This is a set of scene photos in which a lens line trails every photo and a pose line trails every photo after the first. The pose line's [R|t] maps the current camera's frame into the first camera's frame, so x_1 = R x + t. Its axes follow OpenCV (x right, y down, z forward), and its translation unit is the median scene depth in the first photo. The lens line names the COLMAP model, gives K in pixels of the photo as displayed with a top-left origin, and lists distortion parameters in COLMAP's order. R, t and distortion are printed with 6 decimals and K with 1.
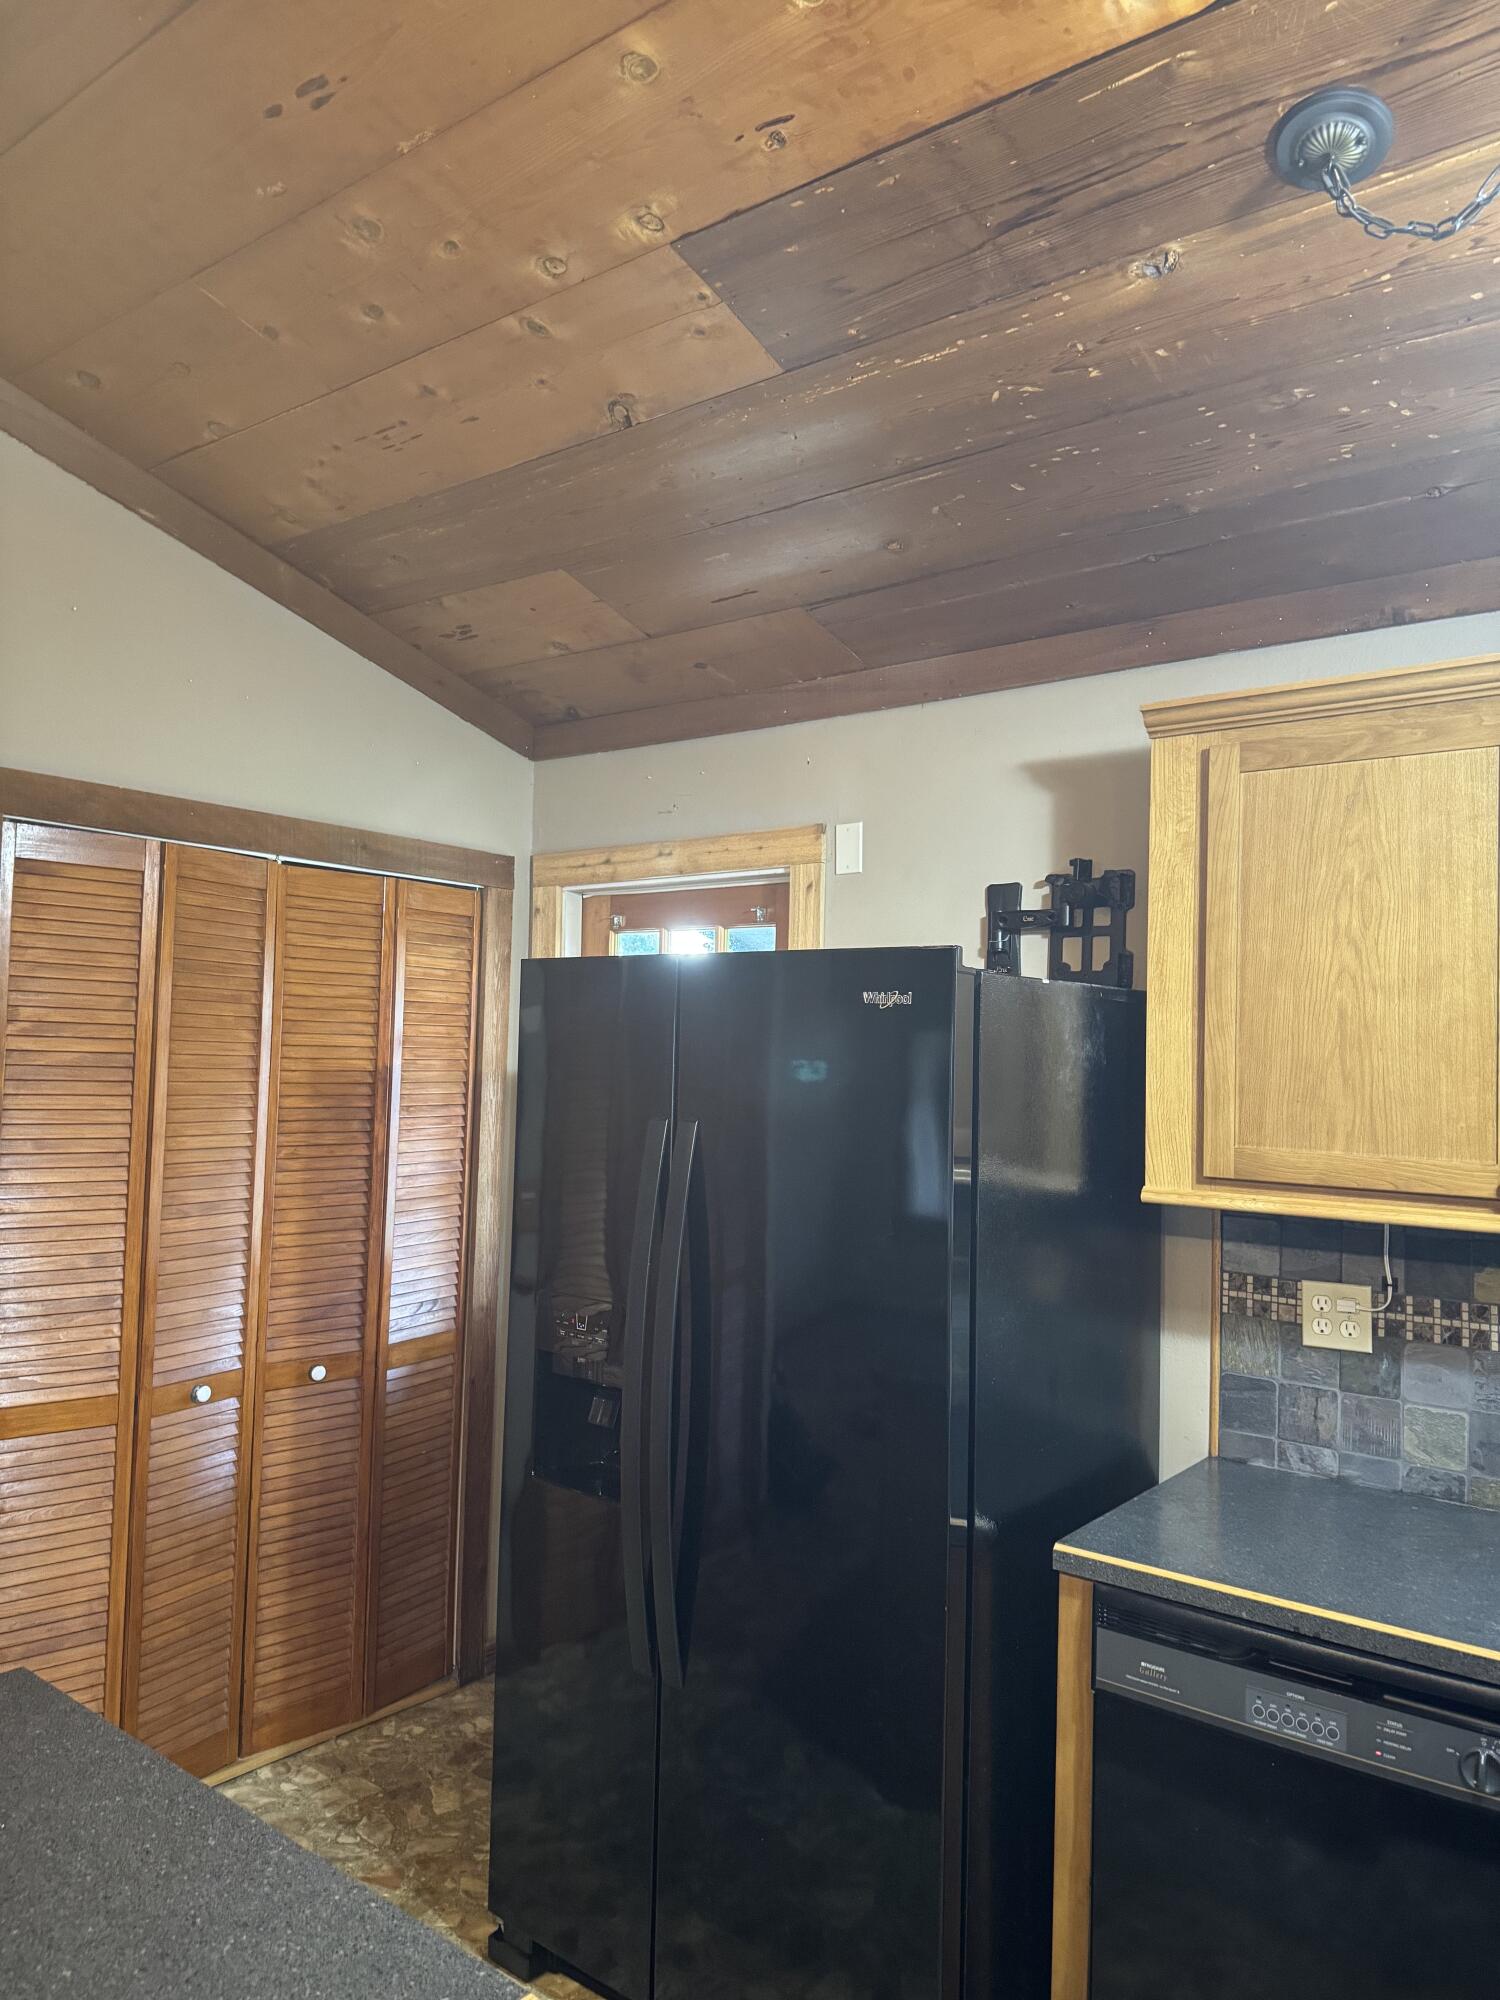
lens RADIAL K [[1402.4, 0, 740.5], [0, 1402.4, 1003.5], [0, 0, 1]] dist [0.074082, -0.116894]
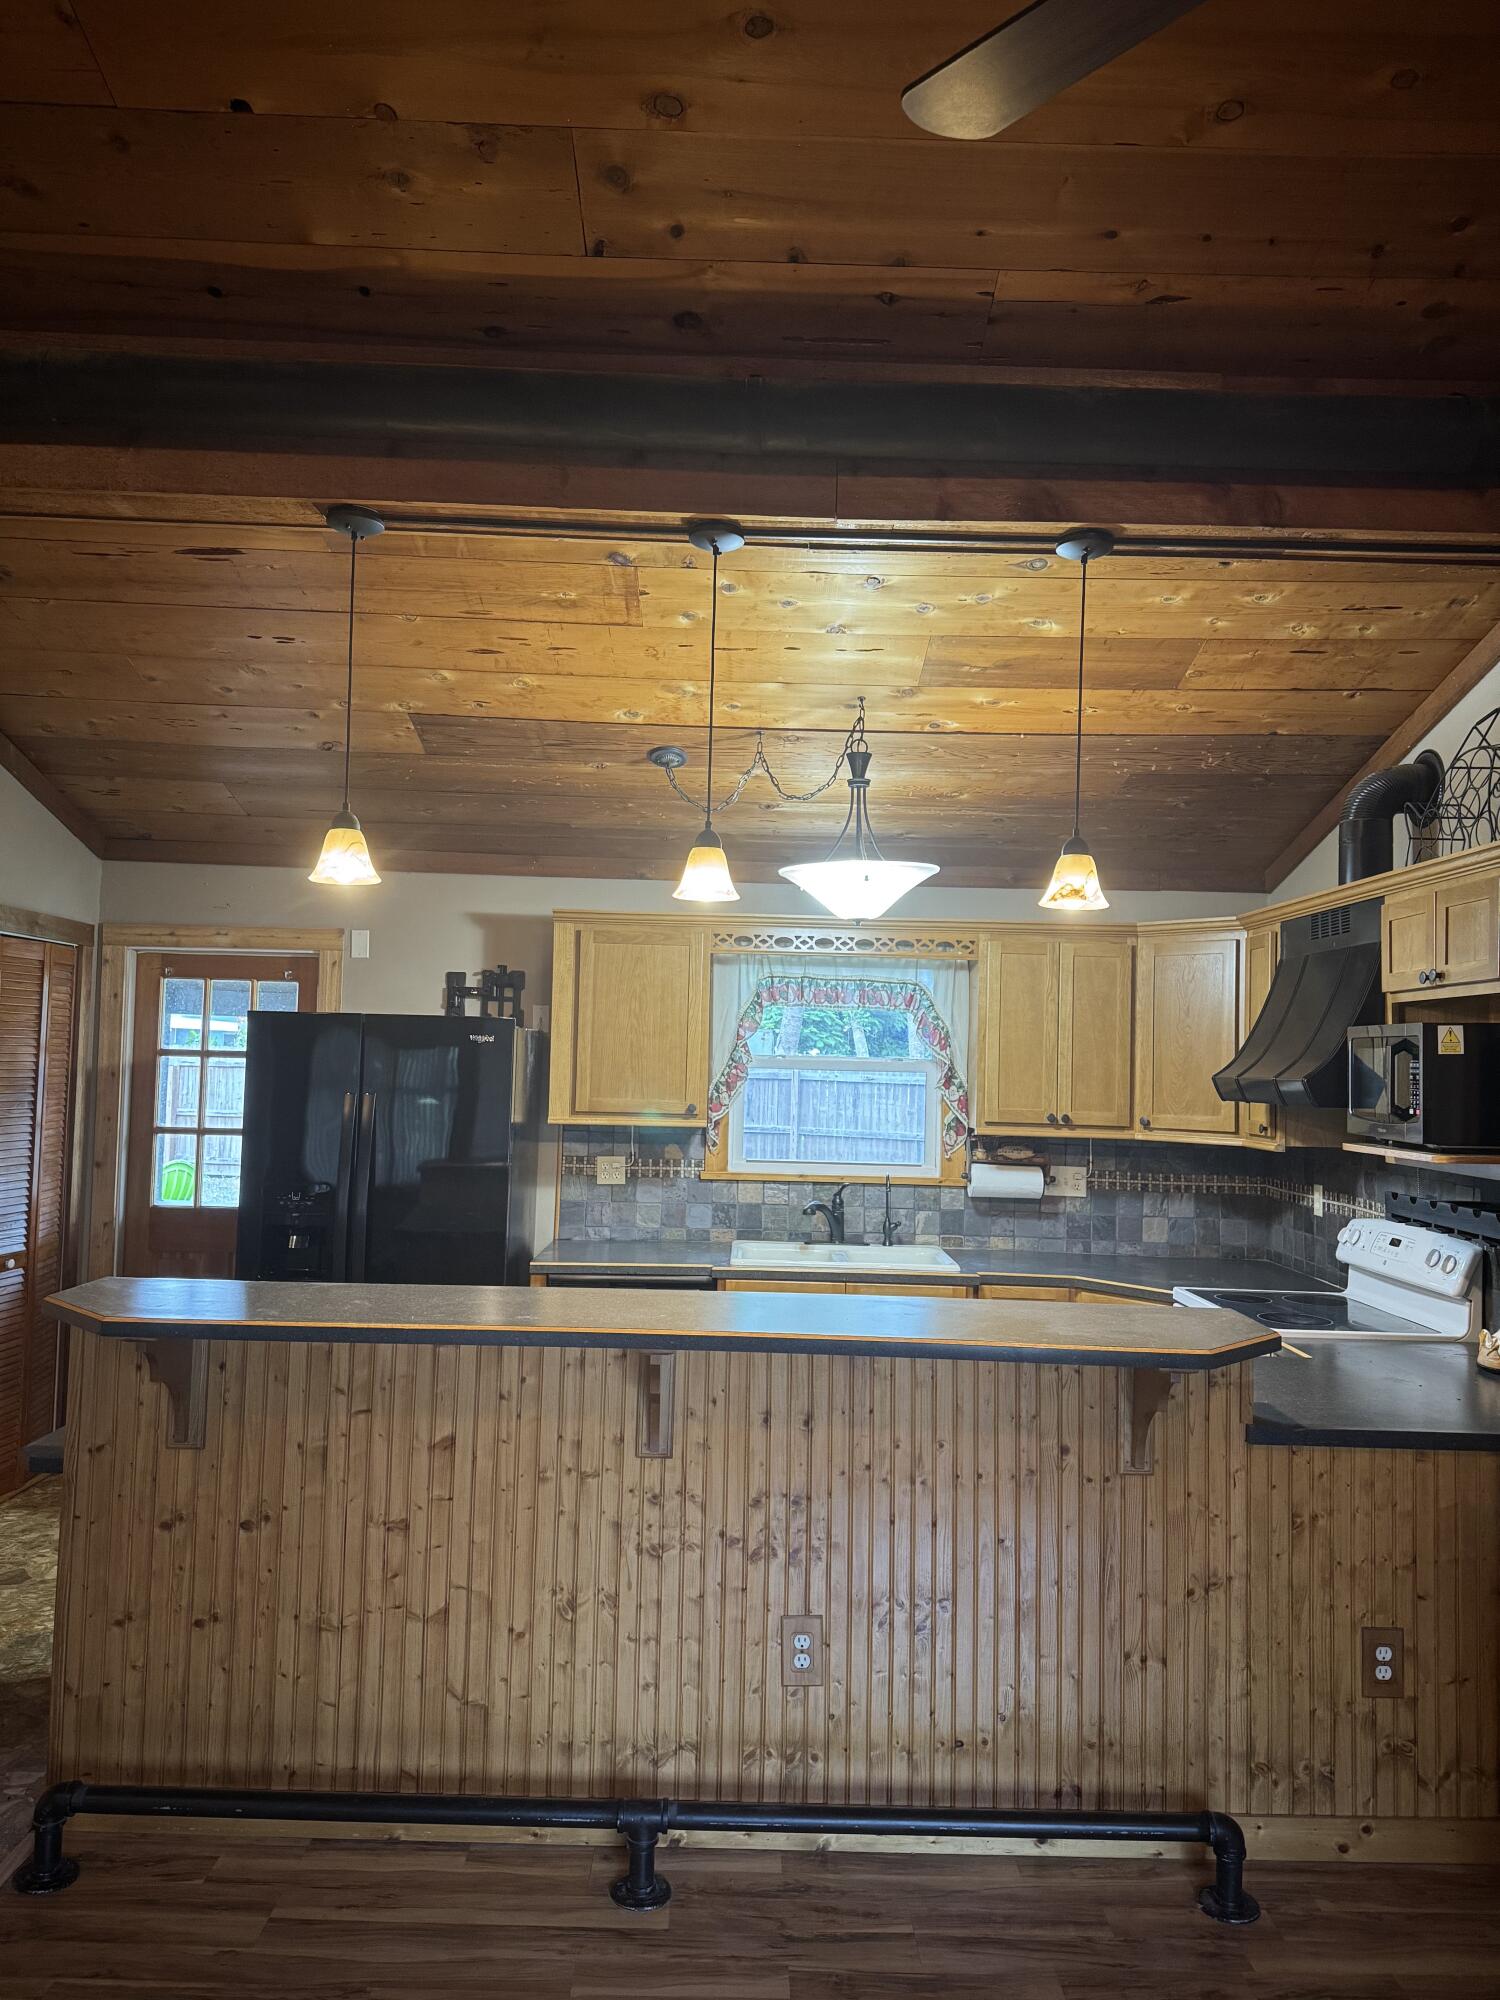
lens RADIAL K [[1402.4, 0, 740.5], [0, 1402.4, 1003.5], [0, 0, 1]] dist [0.074082, -0.116894]
pose [[0.785977, 0.020164, 0.617926, -0.827897], [-0.028032, 0.999602, 0.003038, -0.066581], [-0.617619, -0.019710, 0.786230, -0.927021]]
